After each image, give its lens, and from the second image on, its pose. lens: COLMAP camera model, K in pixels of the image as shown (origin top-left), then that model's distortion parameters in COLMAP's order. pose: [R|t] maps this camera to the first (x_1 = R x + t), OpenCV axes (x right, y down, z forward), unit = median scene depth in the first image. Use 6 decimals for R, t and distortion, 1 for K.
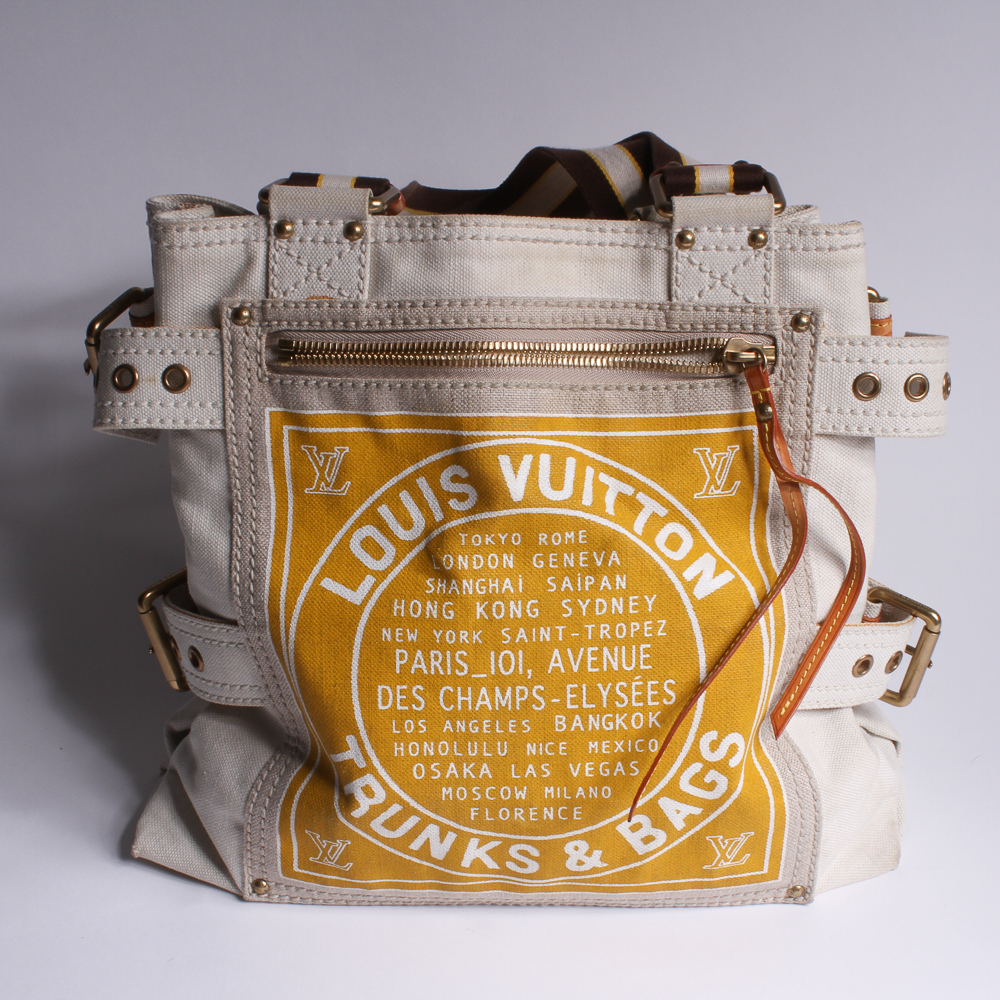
lens RADIAL K [[1955.5, 0, 557.7], [0, 1955.5, 537.5], [0, 0, 1]] dist [-0.111173, 0.031554]
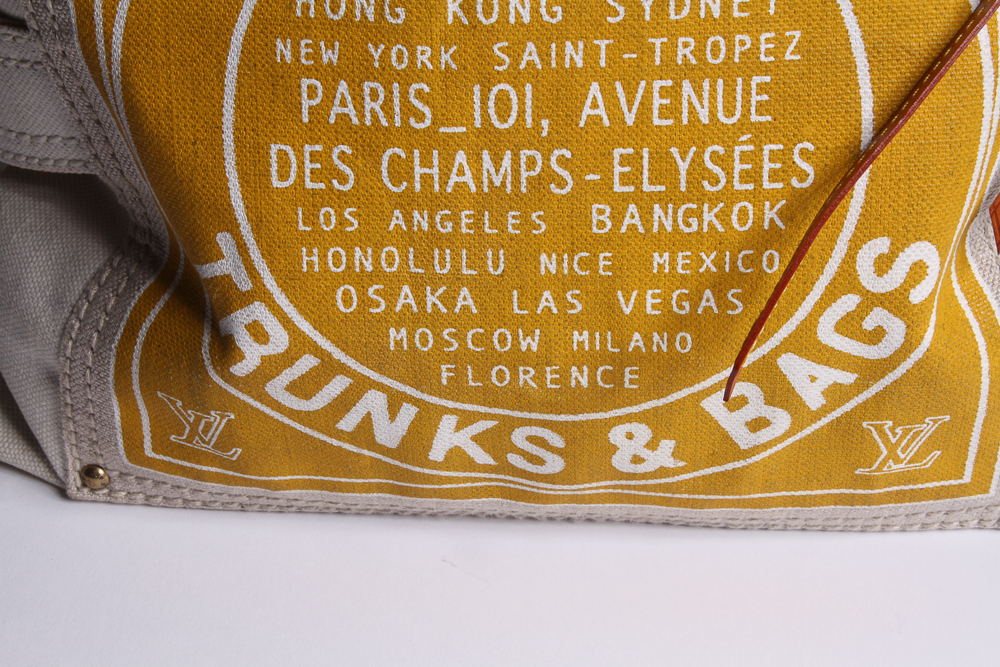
lens RADIAL K [[2313.3, 0, 500.0], [0, 2313.3, 333.5], [0, 0, 1]] dist [0.055487, 0.168243]
pose [[0.996594, 0.023880, -0.078927, 0.025107], [-0.009681, 0.984412, 0.175608, 0.013105], [0.081890, -0.174246, 0.981291, 0.354397]]
